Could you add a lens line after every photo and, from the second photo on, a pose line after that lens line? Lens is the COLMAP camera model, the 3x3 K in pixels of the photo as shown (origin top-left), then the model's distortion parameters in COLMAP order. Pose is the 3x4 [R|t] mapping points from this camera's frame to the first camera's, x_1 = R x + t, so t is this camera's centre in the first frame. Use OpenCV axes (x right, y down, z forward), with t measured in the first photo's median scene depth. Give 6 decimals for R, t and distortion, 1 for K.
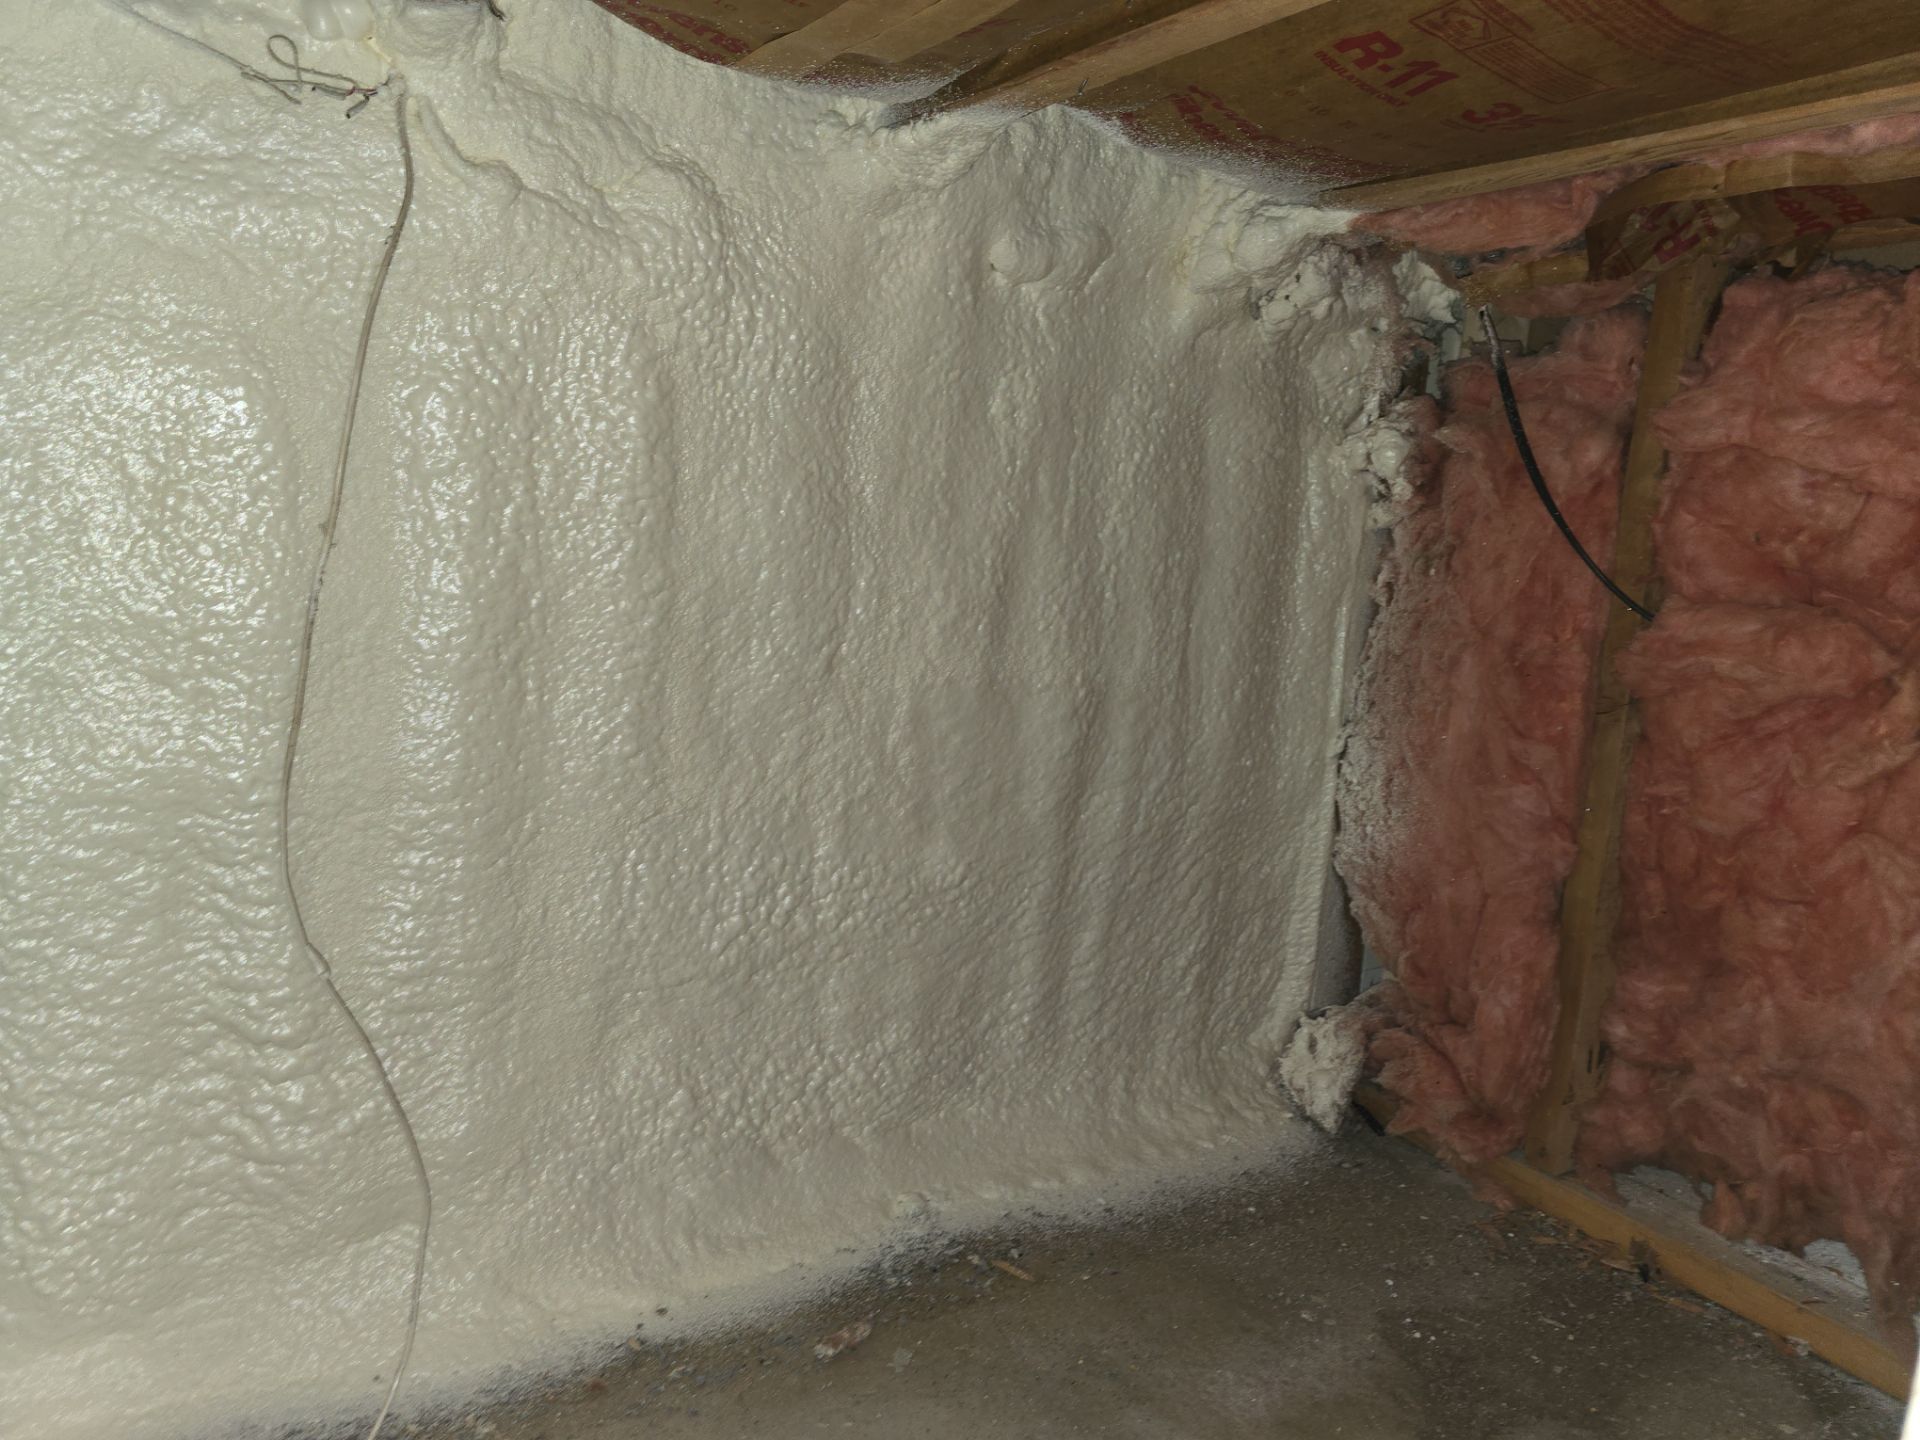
lens RADIAL K [[1360.4, 0, 991.2], [0, 1360.4, 729.6], [0, 0, 1]] dist [0.065082, -0.071522]
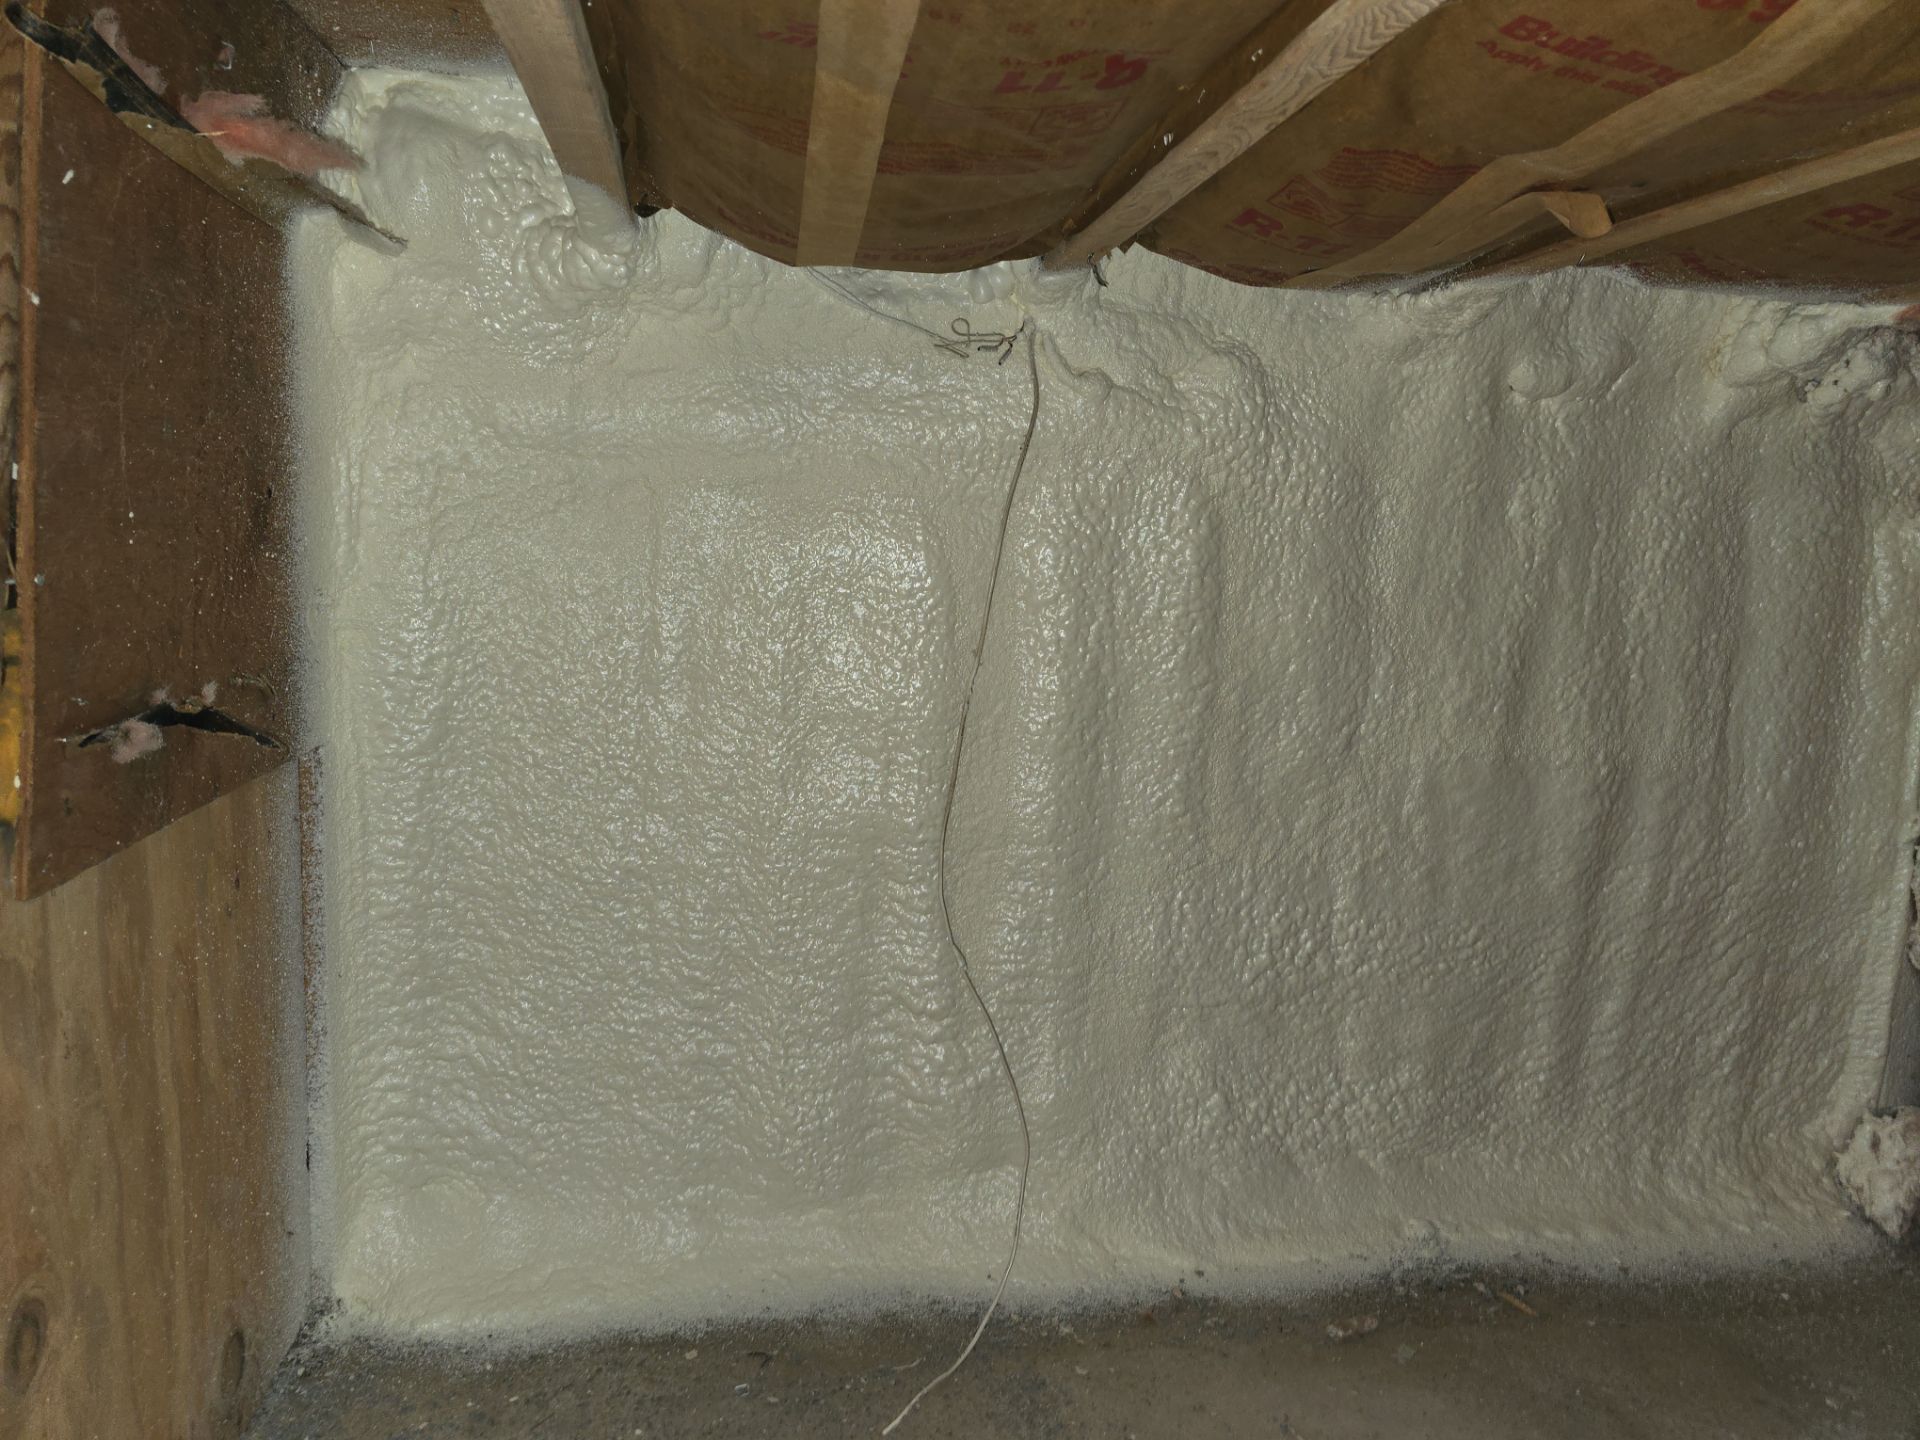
lens RADIAL K [[1360.4, 0, 941.9], [0, 1360.4, 699.4], [0, 0, 1]] dist [0.065082, -0.071522]
pose [[0.910420, 0.009714, -0.413571, 0.049865], [-0.029129, 0.998748, -0.040667, -0.029125], [0.412658, 0.049071, 0.909563, -0.218785]]
